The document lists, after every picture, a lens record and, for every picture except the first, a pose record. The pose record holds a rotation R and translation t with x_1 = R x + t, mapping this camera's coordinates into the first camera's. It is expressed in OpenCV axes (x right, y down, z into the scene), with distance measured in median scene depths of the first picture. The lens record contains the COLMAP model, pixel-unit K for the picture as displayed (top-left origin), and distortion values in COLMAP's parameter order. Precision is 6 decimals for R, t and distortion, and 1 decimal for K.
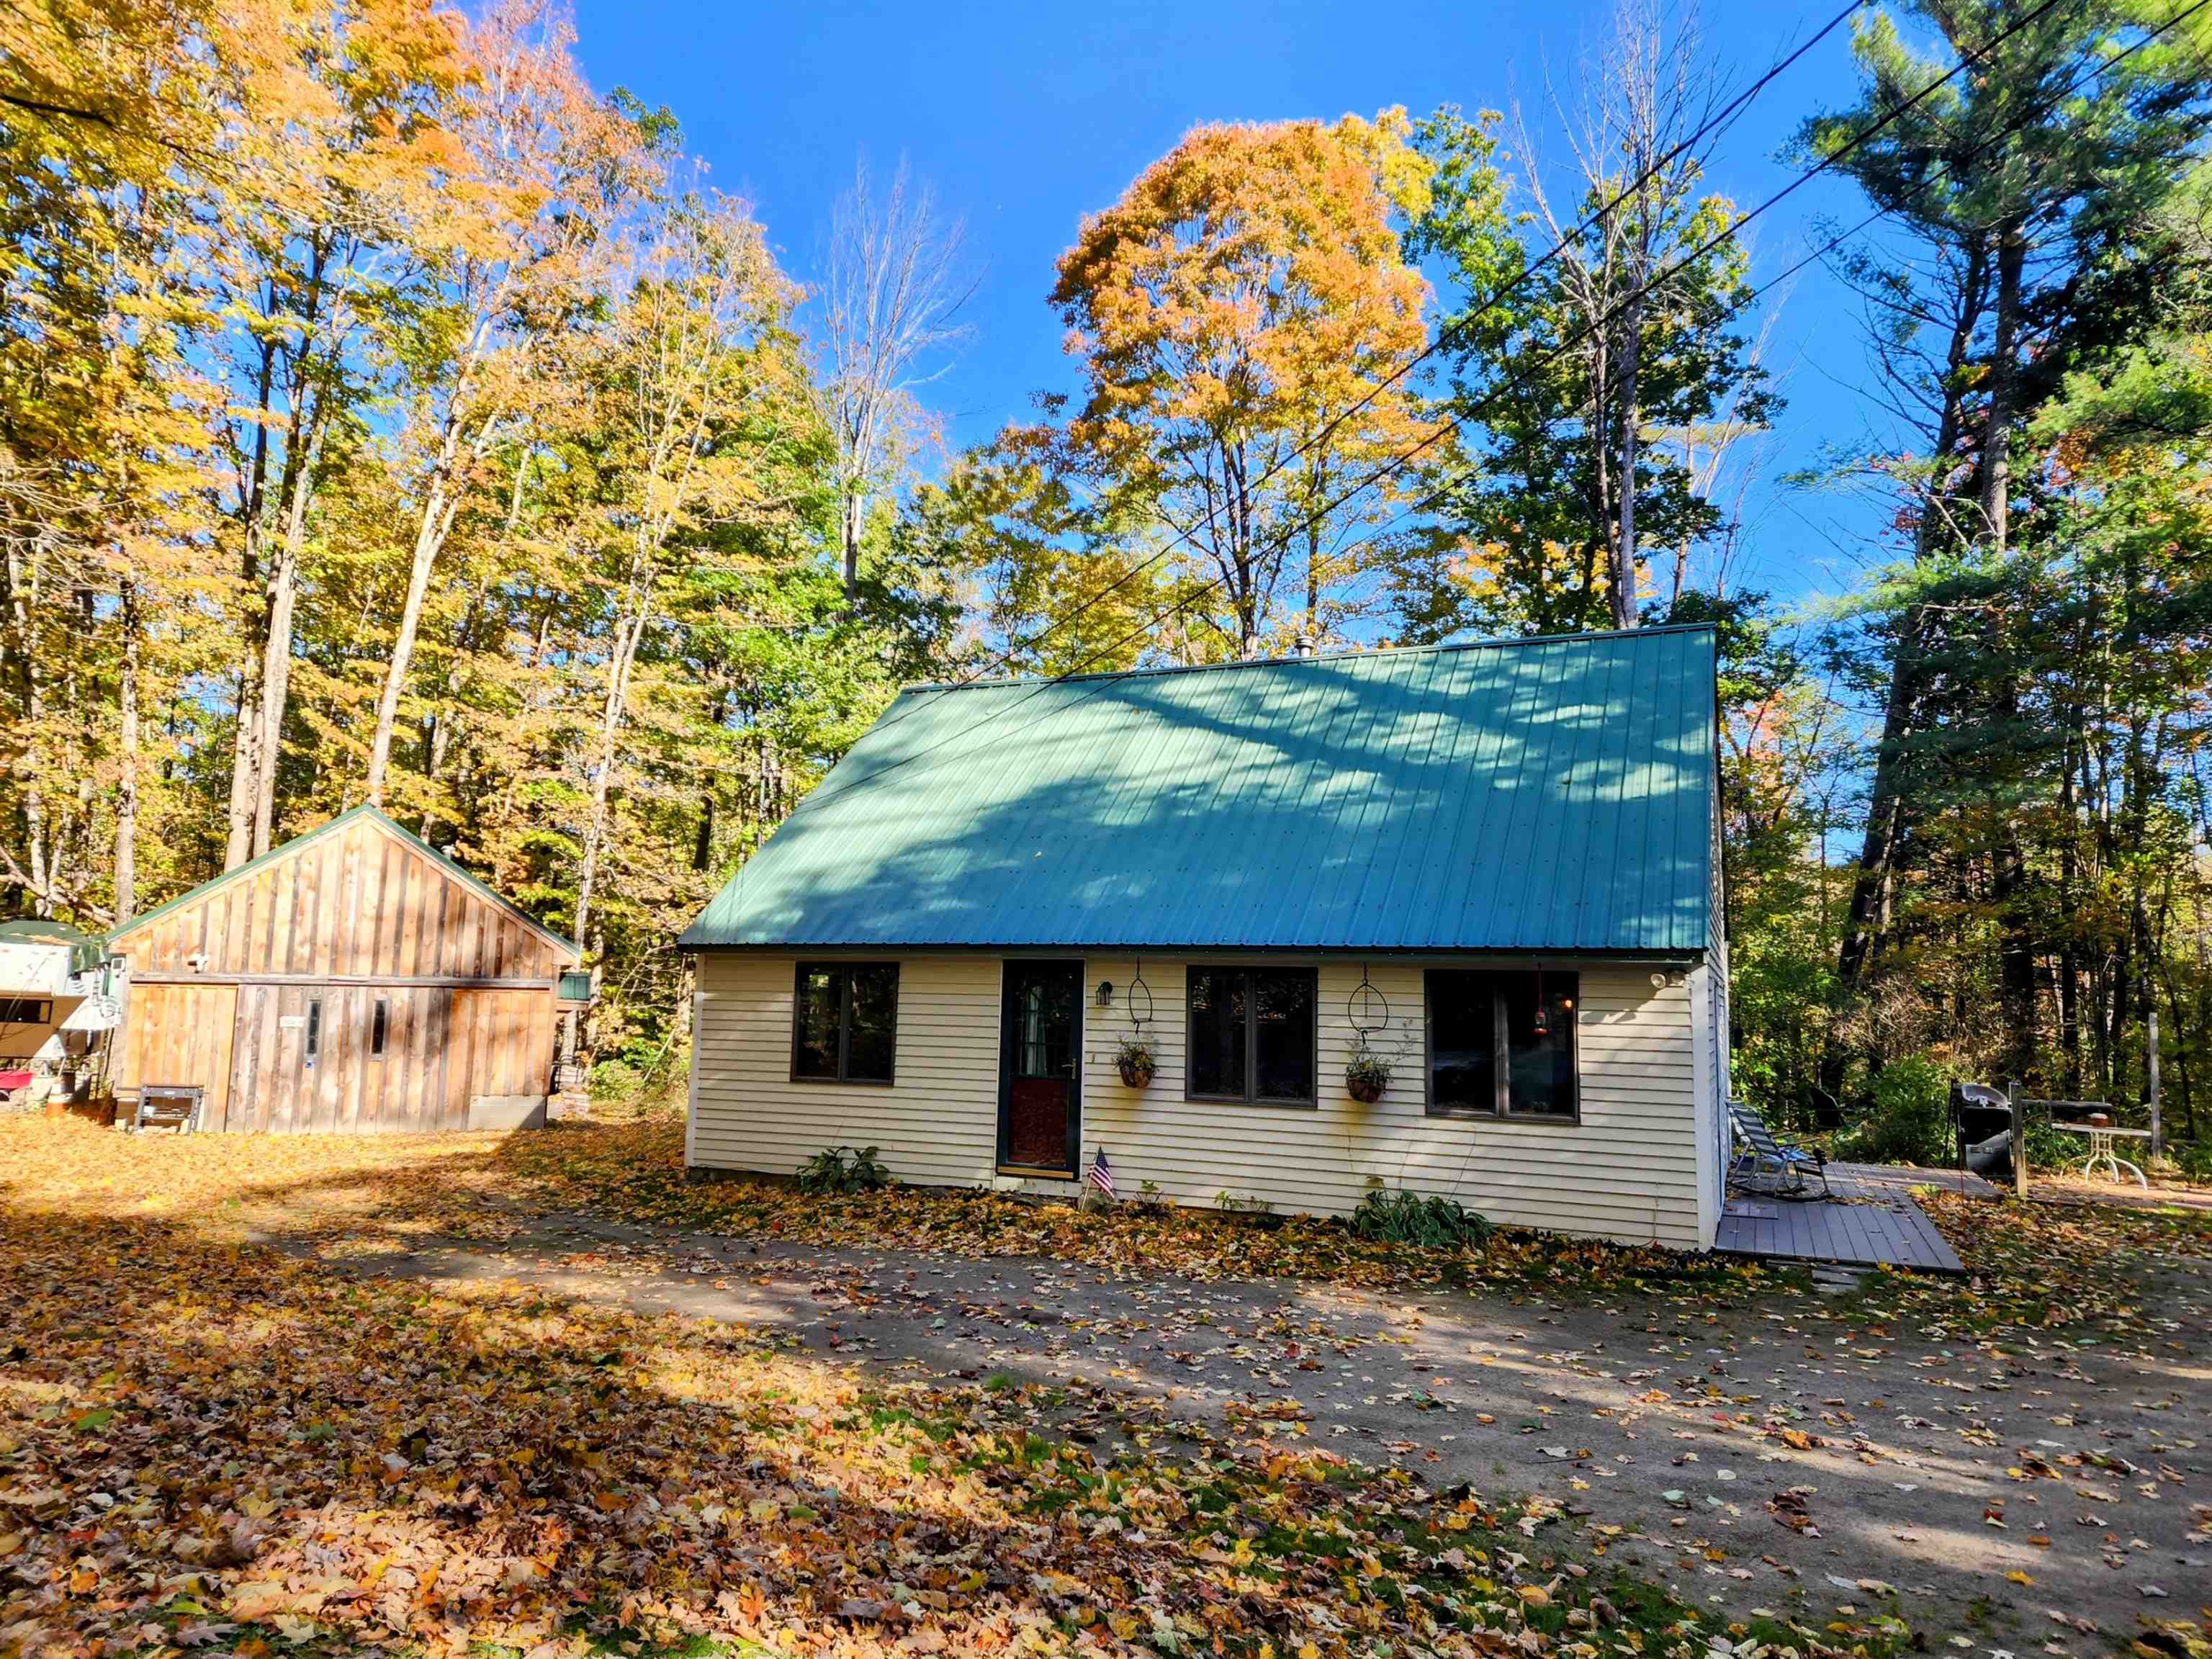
lens RADIAL K [[1473.7, 0, 1113.0], [0, 1473.7, 828.5], [0, 0, 1]] dist [0.082264, -0.083066]
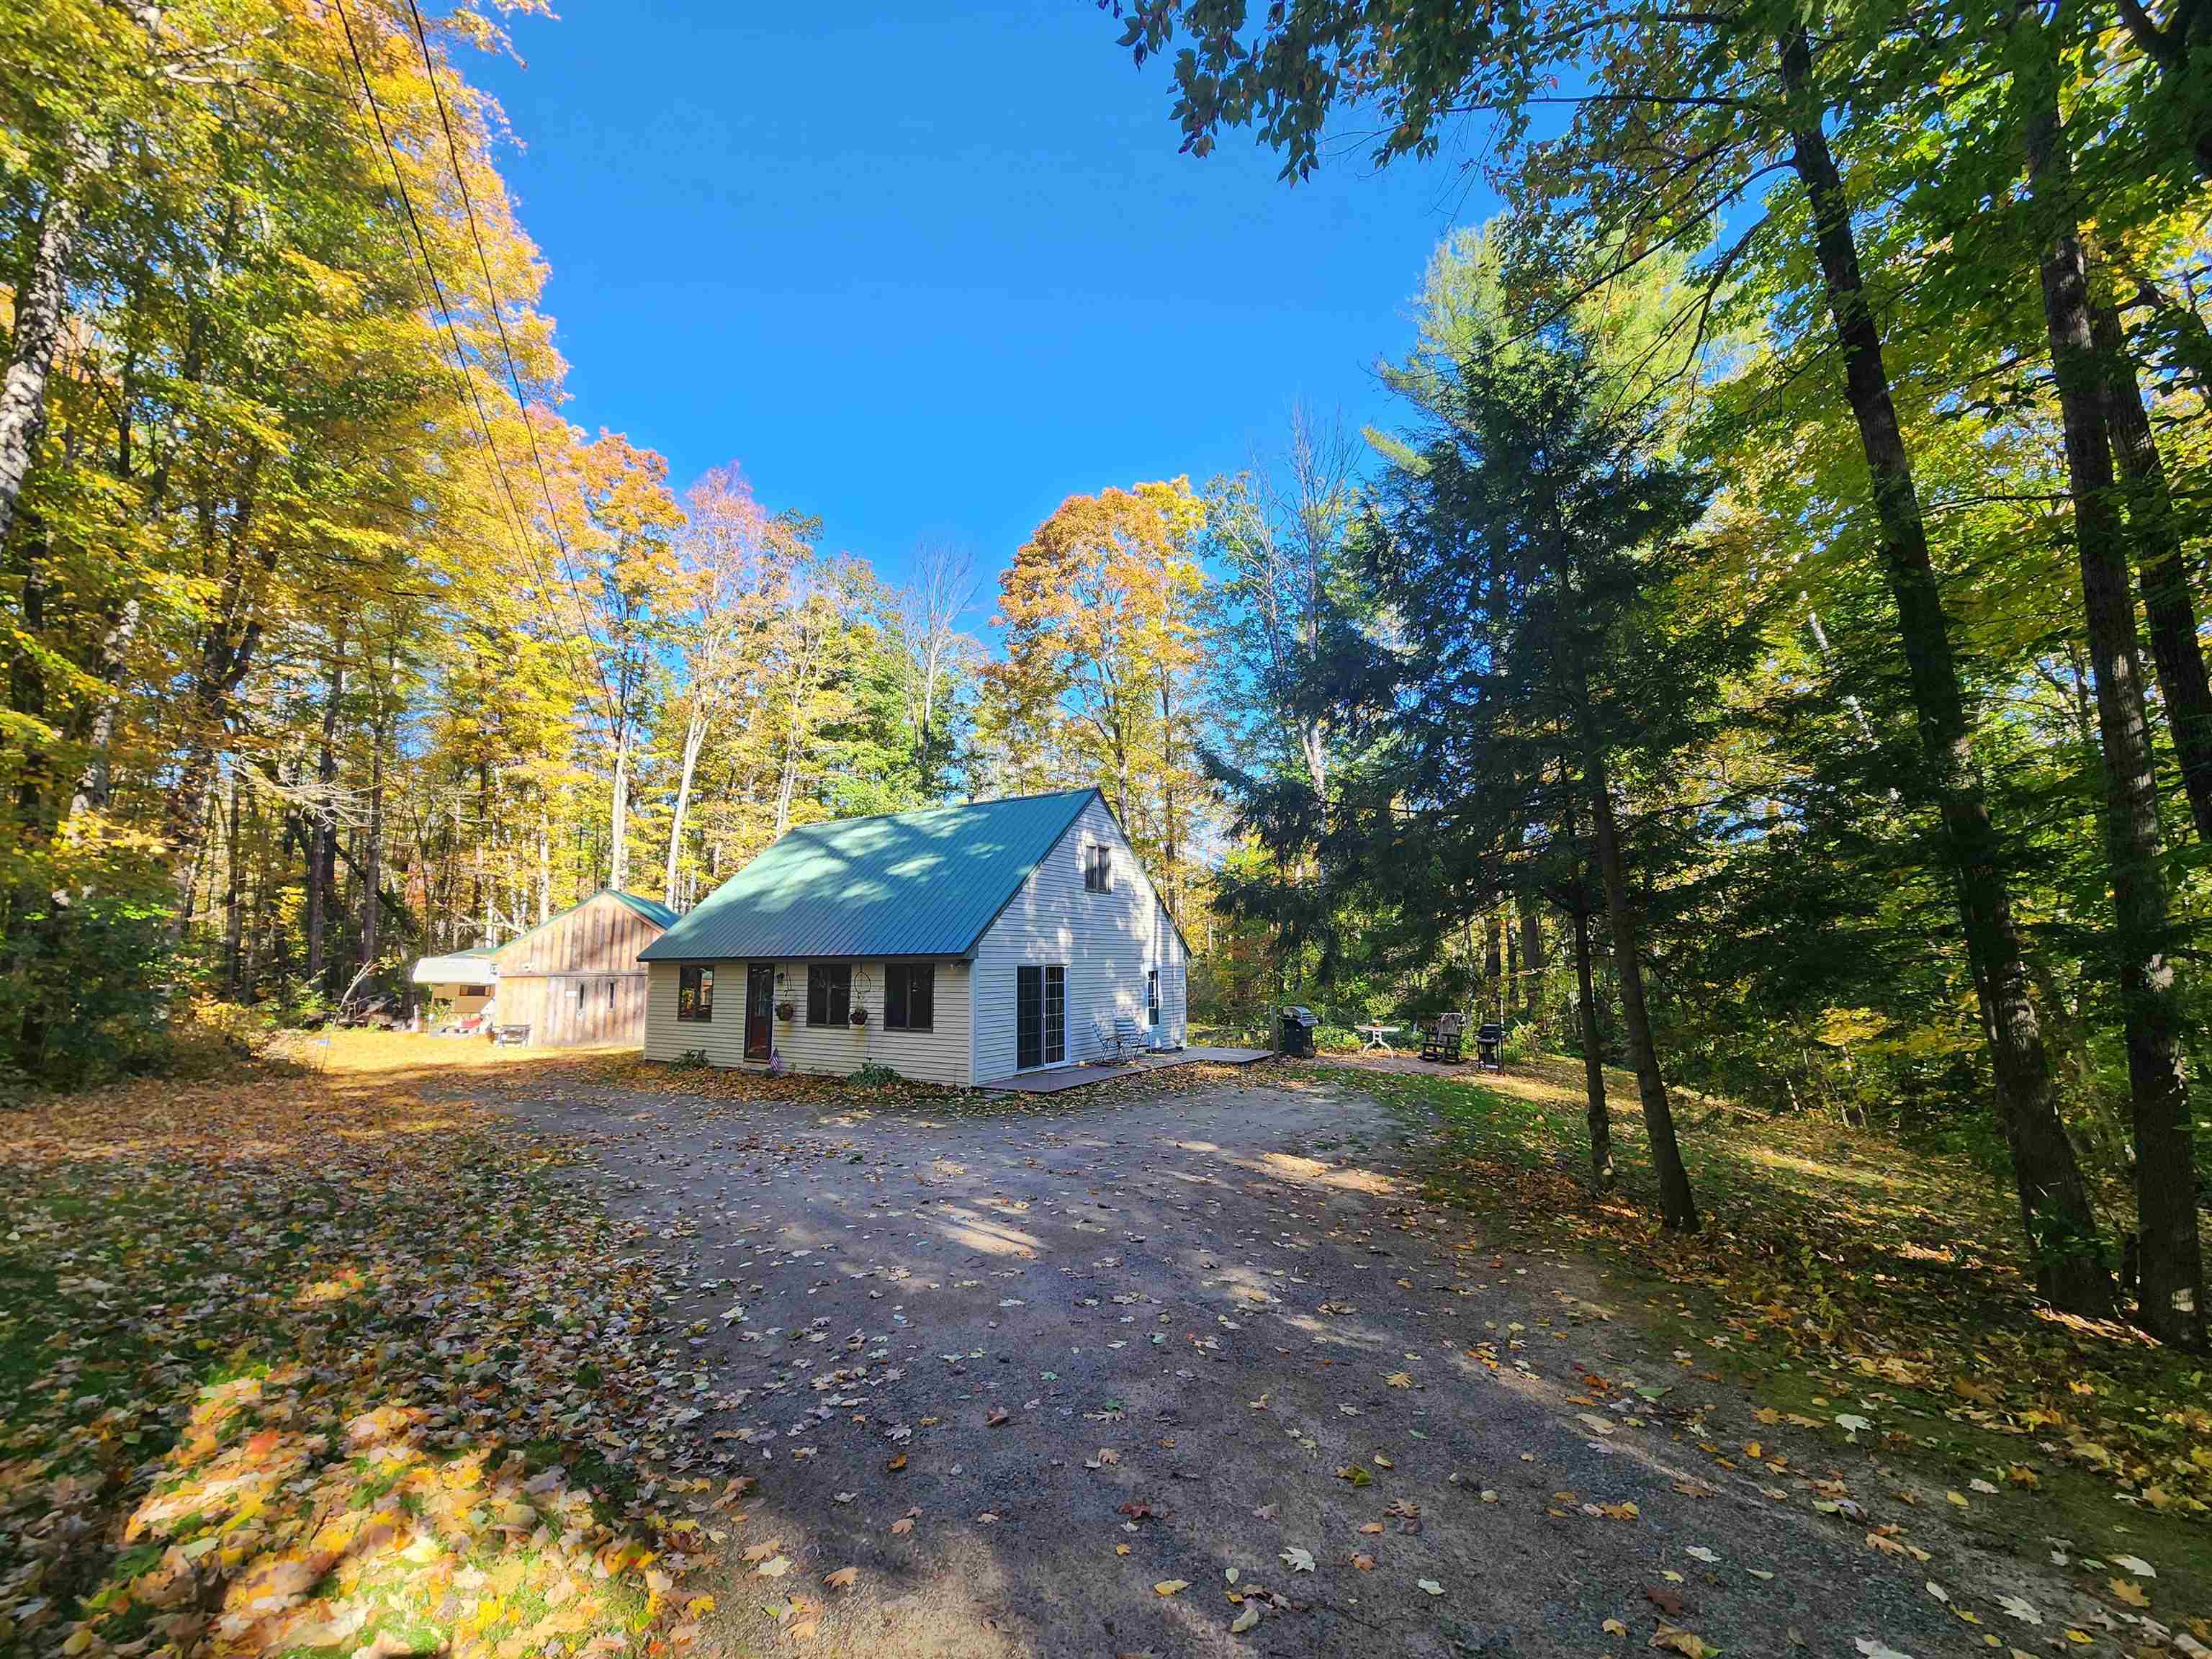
lens RADIAL K [[898.9, 0, 1121.4], [0, 898.9, 833.4], [0, 0, 1]] dist [-0.015614, 0.000239]
pose [[0.990363, -0.049854, -0.129210, 0.347597], [0.046470, 0.998496, -0.029076, -0.020818], [0.130465, 0.022792, 0.991191, -0.133308]]
